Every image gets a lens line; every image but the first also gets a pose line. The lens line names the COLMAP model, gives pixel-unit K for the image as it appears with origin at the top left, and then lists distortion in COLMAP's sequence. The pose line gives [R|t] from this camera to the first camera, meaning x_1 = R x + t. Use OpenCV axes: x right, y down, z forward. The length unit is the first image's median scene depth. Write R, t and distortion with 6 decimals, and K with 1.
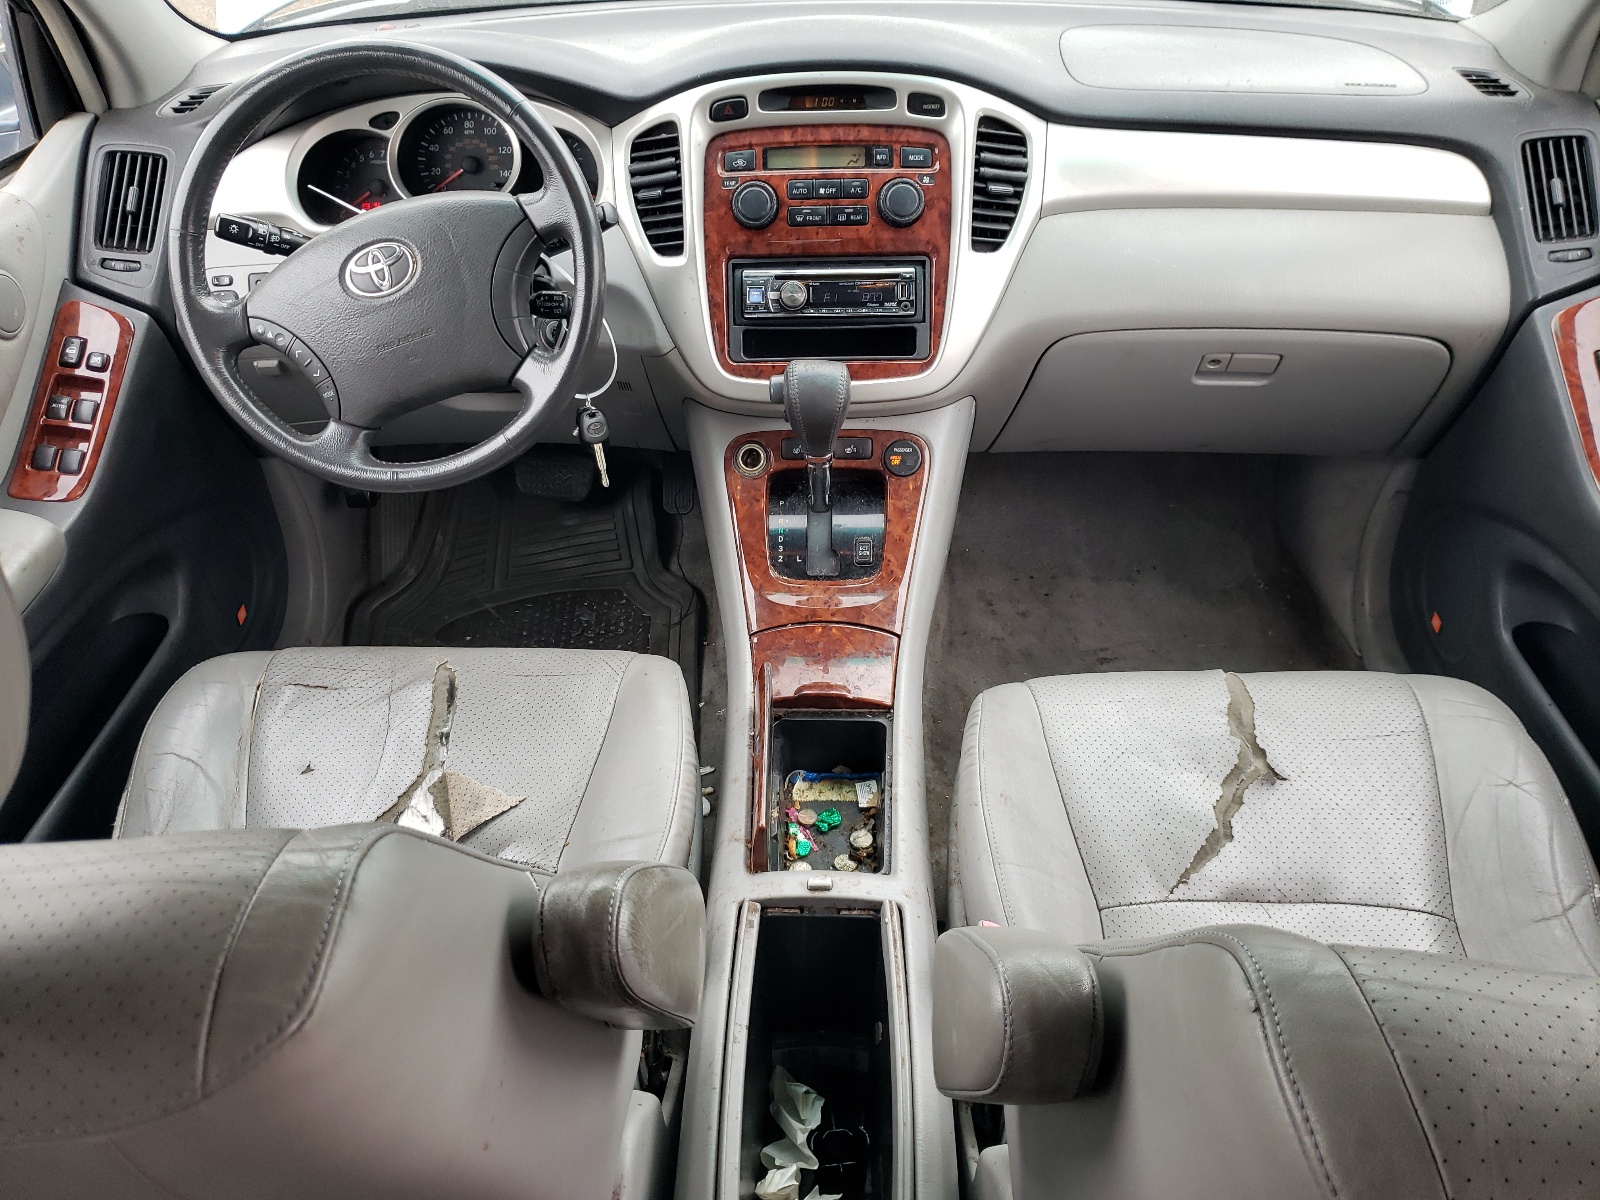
lens RADIAL K [[1212.7, 0, 799.6], [0, 1212.7, 599.9], [0, 0, 1]] dist [-0.007808, -0.002425]
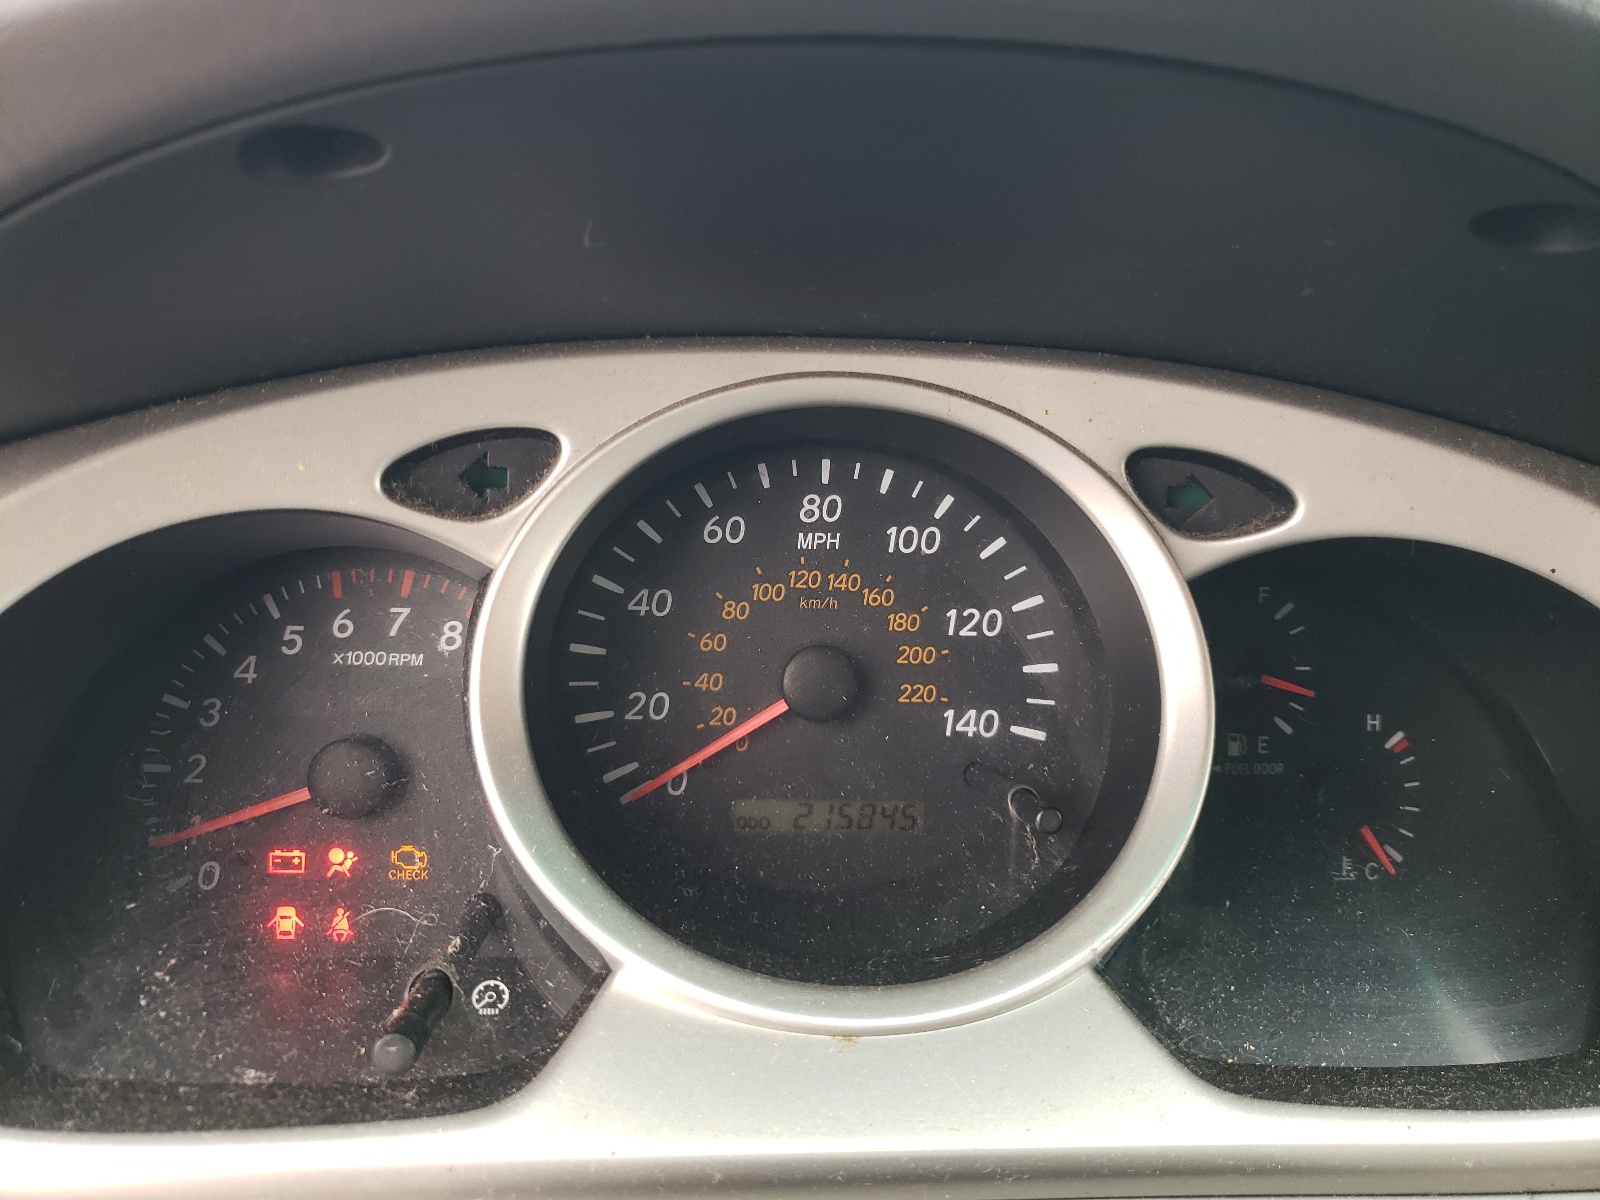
lens RADIAL K [[1212.7, 0, 800.3], [0, 1212.7, 600.3], [0, 0, 1]] dist [-0.007808, -0.002425]
pose [[0.991231, 0.026255, 0.129504, -0.304936], [0.014066, 0.953527, -0.300980, -0.310036], [-0.131388, 0.300162, 0.944796, 0.796016]]
